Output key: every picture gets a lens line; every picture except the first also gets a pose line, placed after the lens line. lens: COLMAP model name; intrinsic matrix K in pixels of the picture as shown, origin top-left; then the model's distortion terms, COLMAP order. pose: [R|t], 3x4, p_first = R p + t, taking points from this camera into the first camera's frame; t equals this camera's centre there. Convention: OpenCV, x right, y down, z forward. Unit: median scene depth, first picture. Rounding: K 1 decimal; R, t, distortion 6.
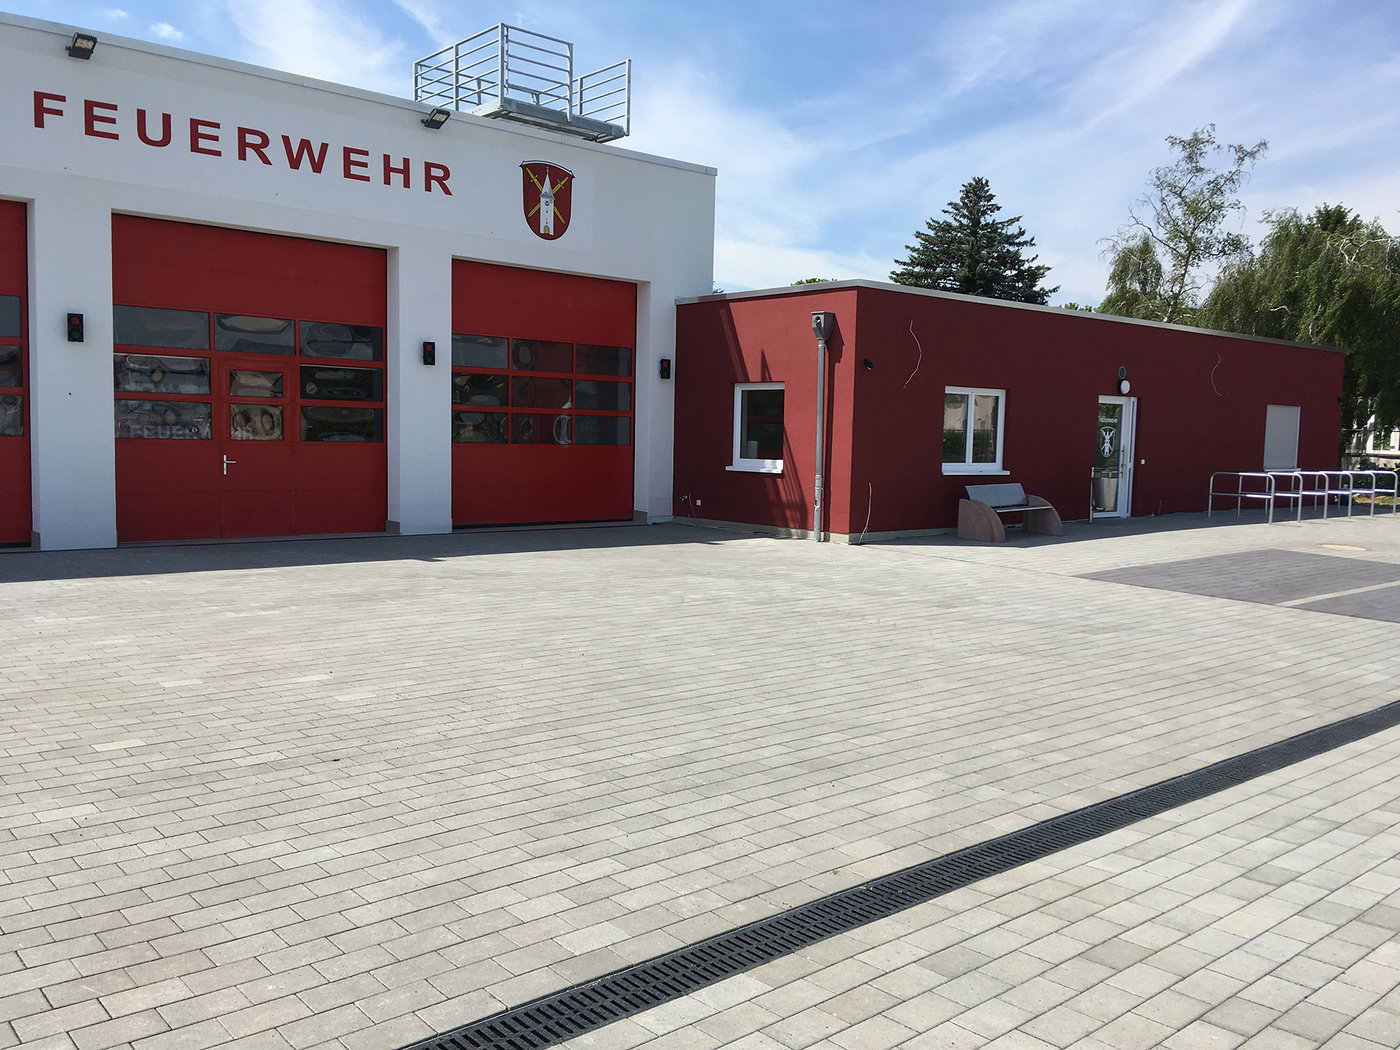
lens RADIAL K [[1182.2, 0, 707.4], [0, 1182.2, 530.7], [0, 0, 1]] dist [0.088848, -0.117028]
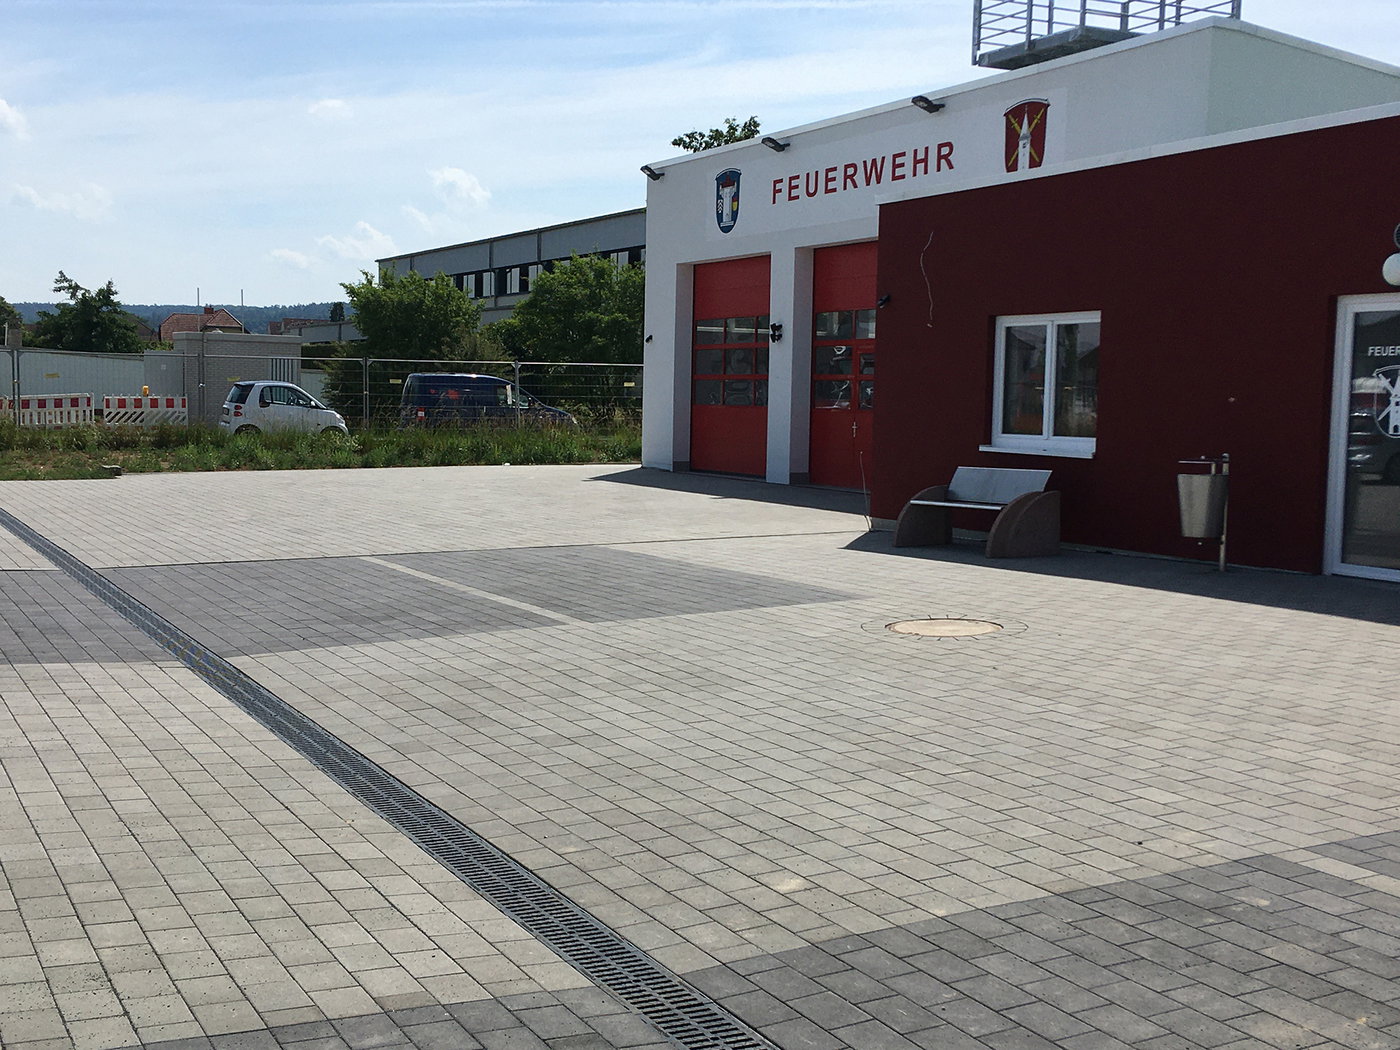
lens RADIAL K [[1705.6, 0, 700.7], [0, 1705.6, 530.1], [0, 0, 1]] dist [0.063639, 0.000000]
pose [[-0.240518, 0.052415, -0.969228, 1.313030], [-0.097407, 0.992197, 0.077830, -0.069878], [0.965745, 0.113129, -0.233536, 1.206736]]
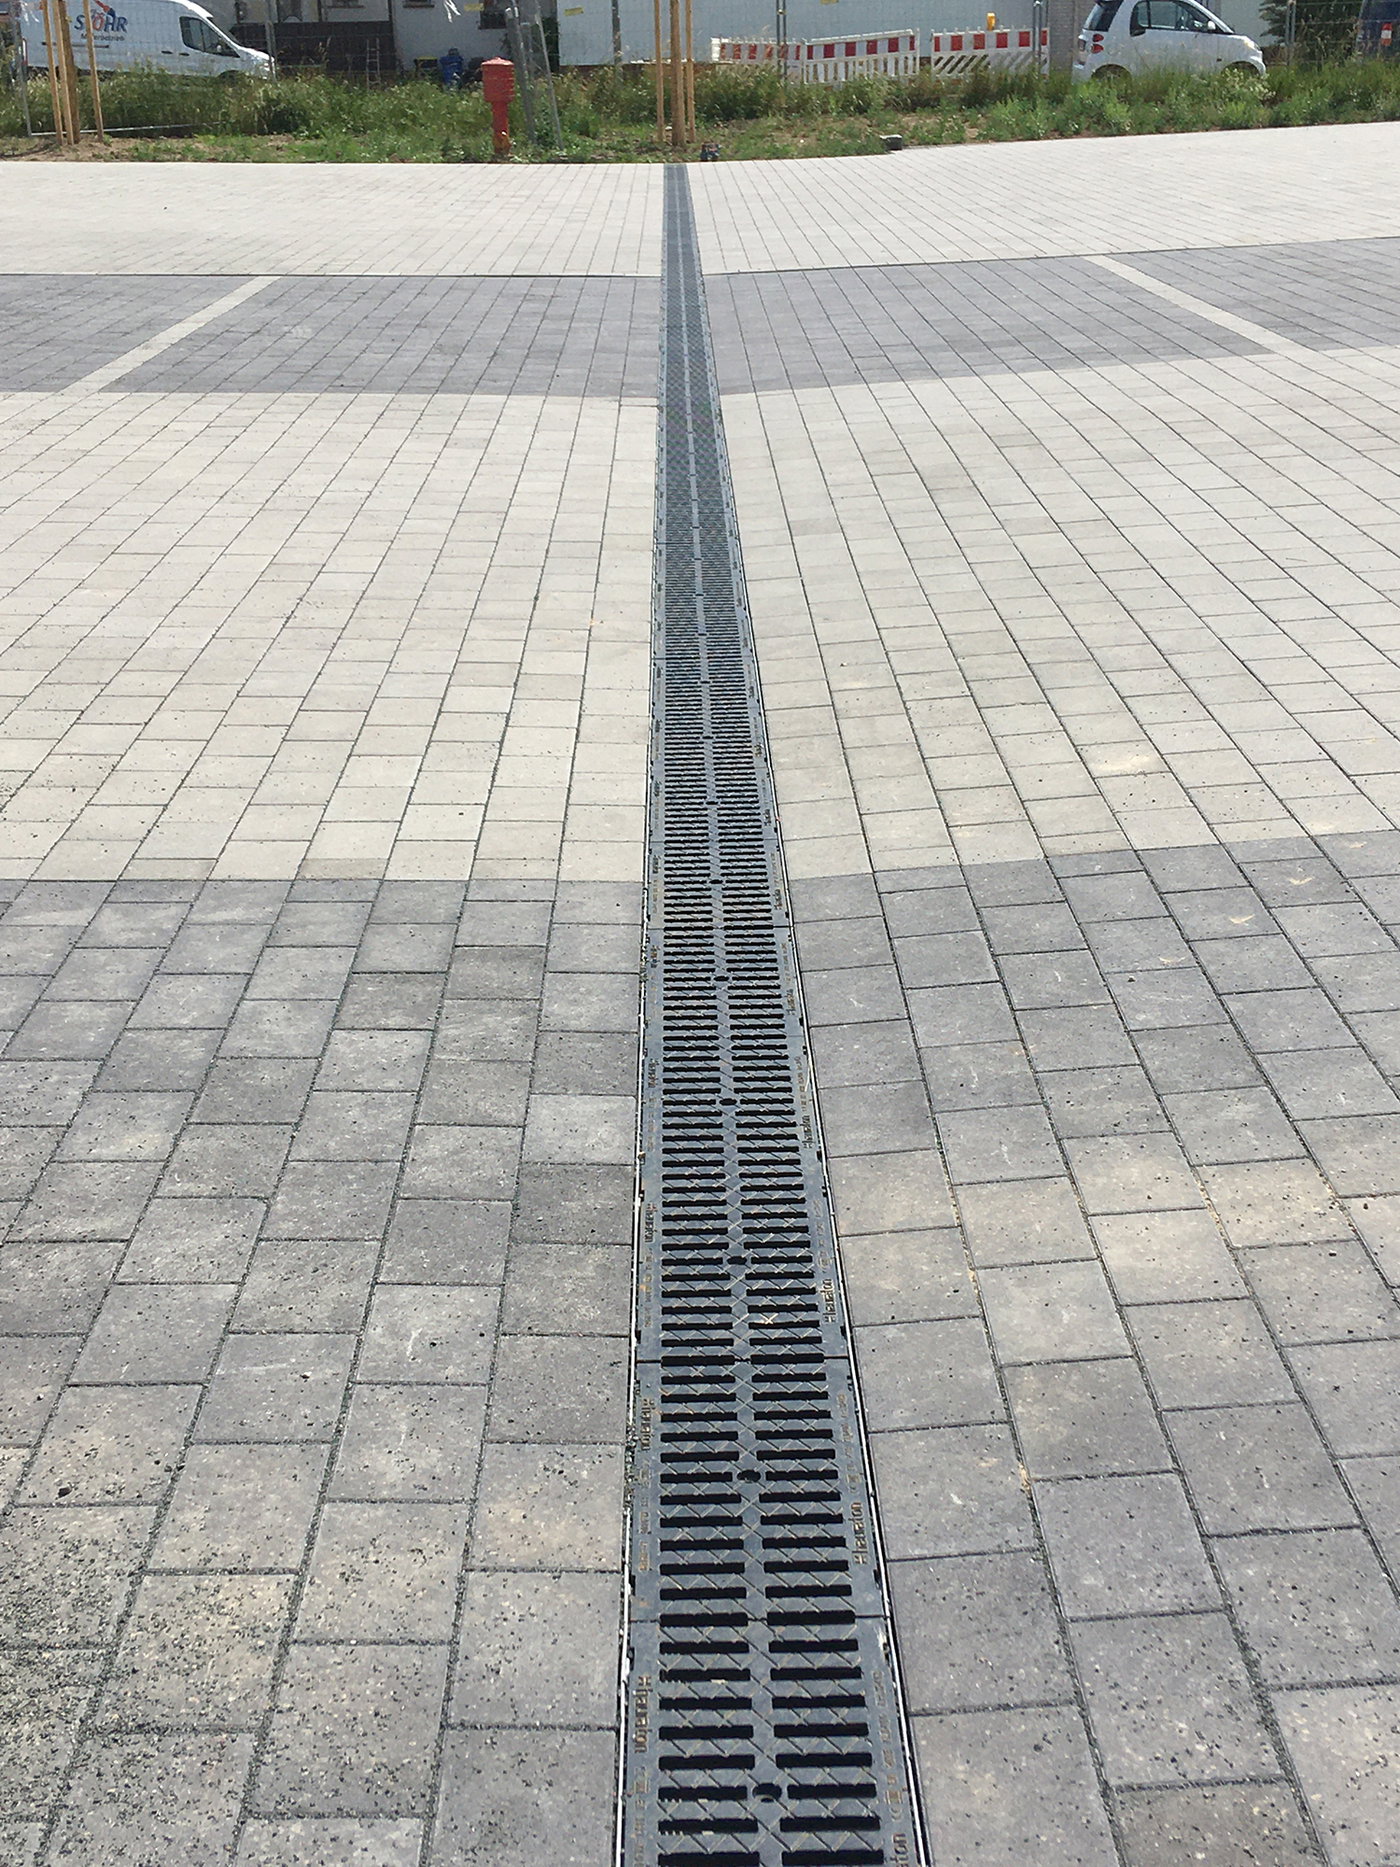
lens RADIAL K [[2449.9, 0, 695.9], [0, 2449.9, 930.3], [0, 0, 1]] dist [0.065876, 0.000000]
pose [[-0.652081, 0.254799, -0.714050, 1.217725], [-0.045472, 0.926993, 0.372311, -0.060783], [0.756784, 0.275246, -0.592889, 1.296162]]
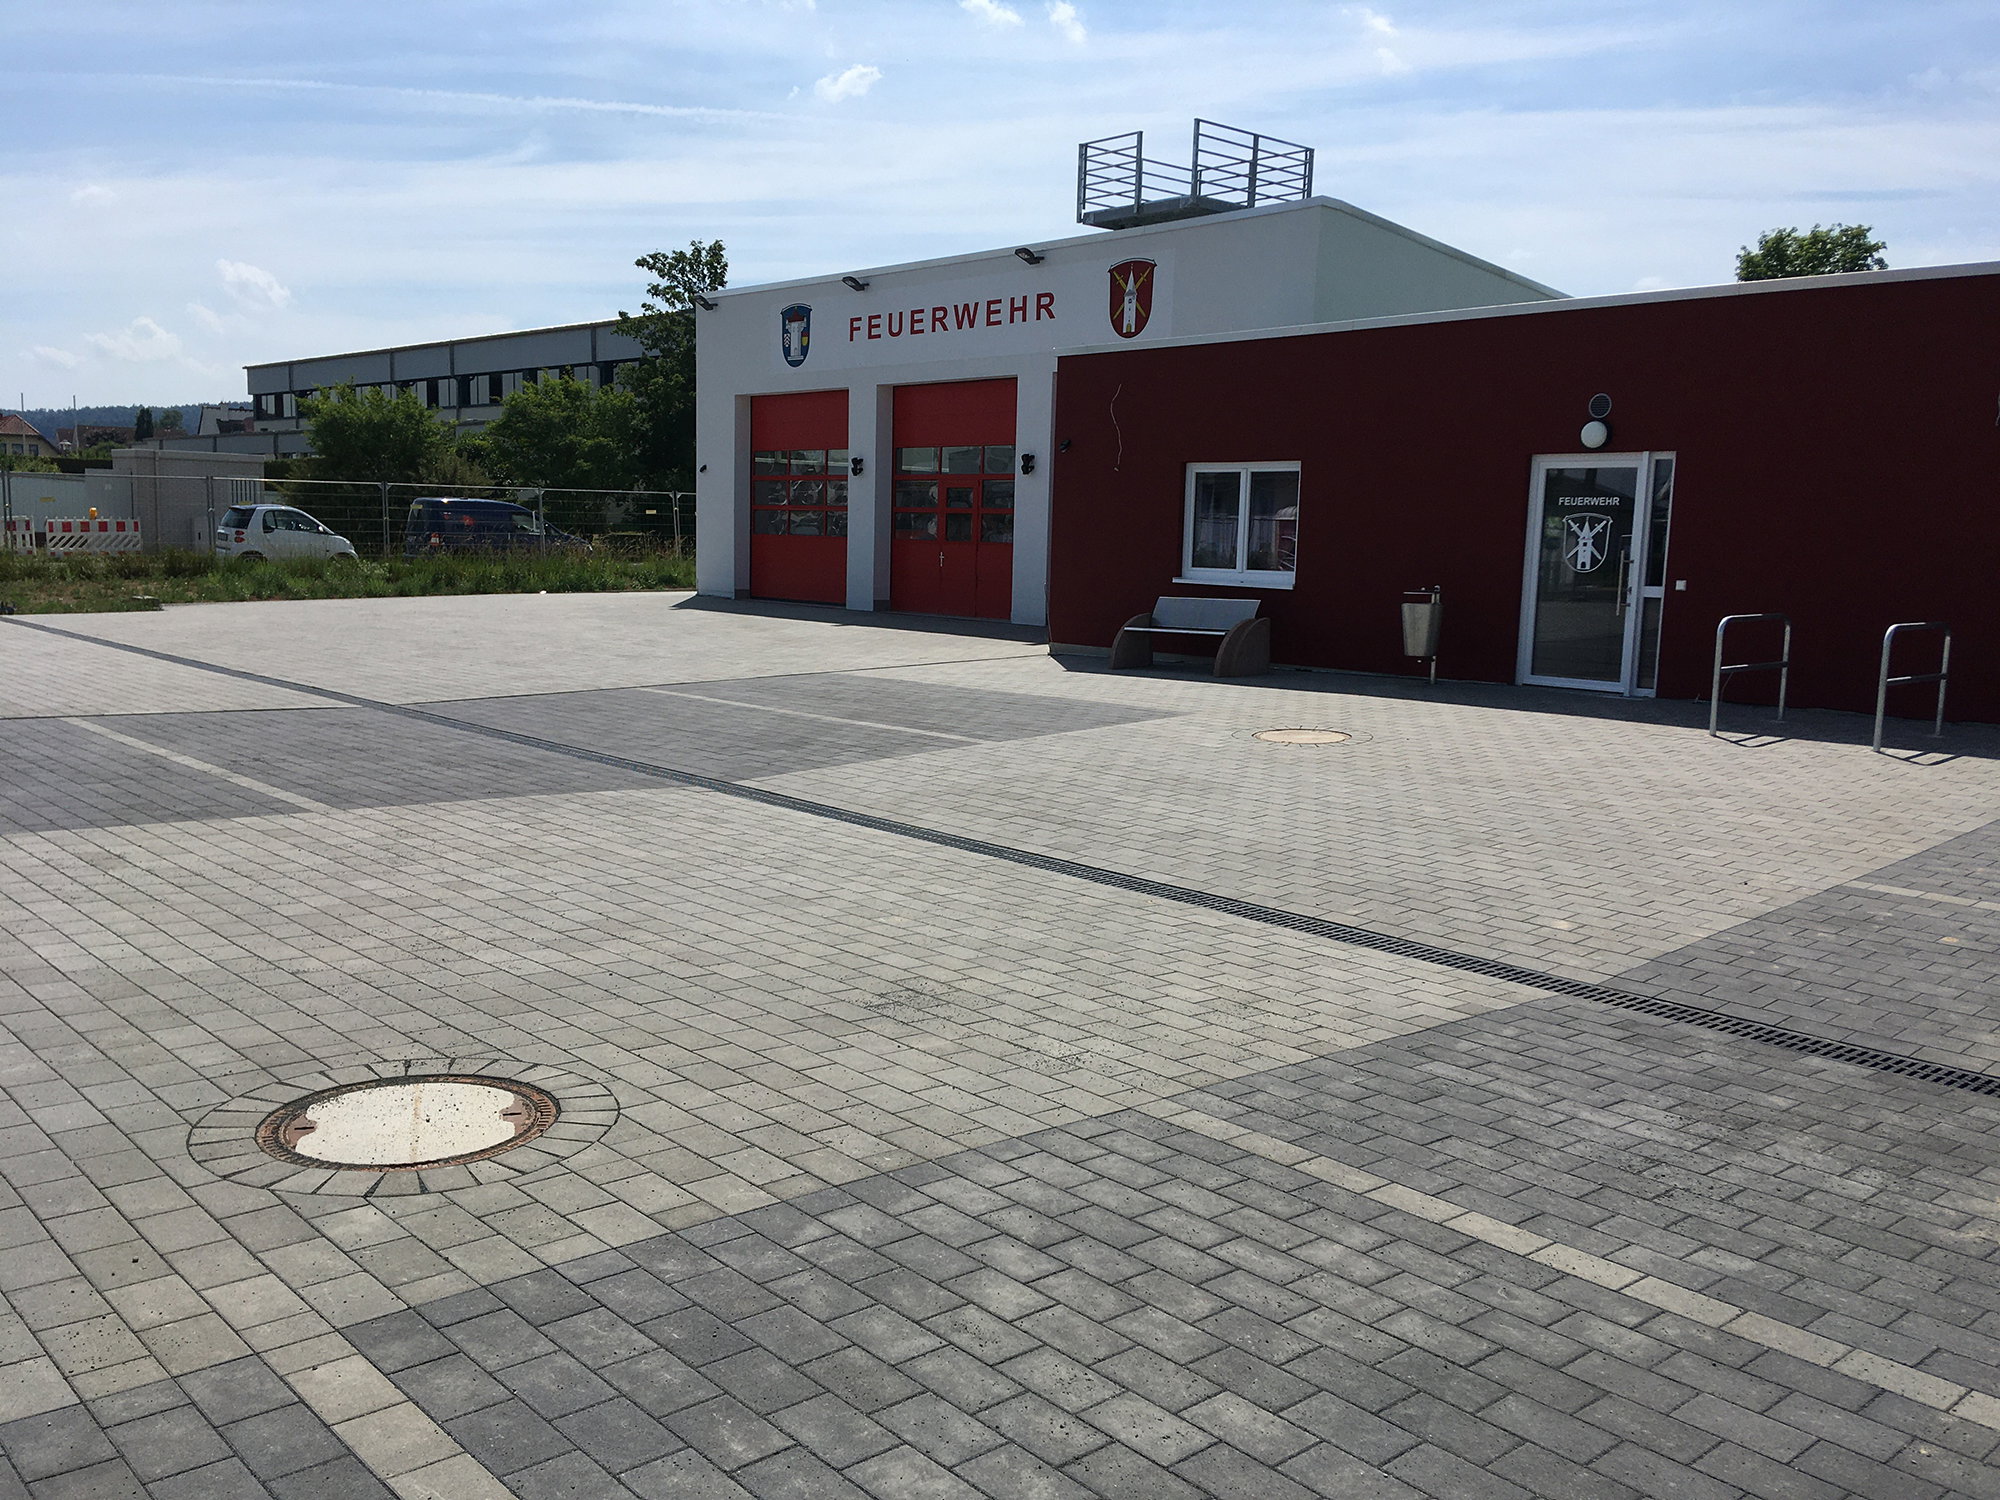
lens RADIAL K [[1688.9, 0, 996.5], [0, 1688.9, 739.2], [0, 0, 1]] dist [0.088848, -0.117028]
pose [[0.018077, 0.106069, -0.994194, 1.431686], [-0.098799, 0.989680, 0.103791, -0.055006], [0.994943, 0.096350, 0.028370, 0.970917]]
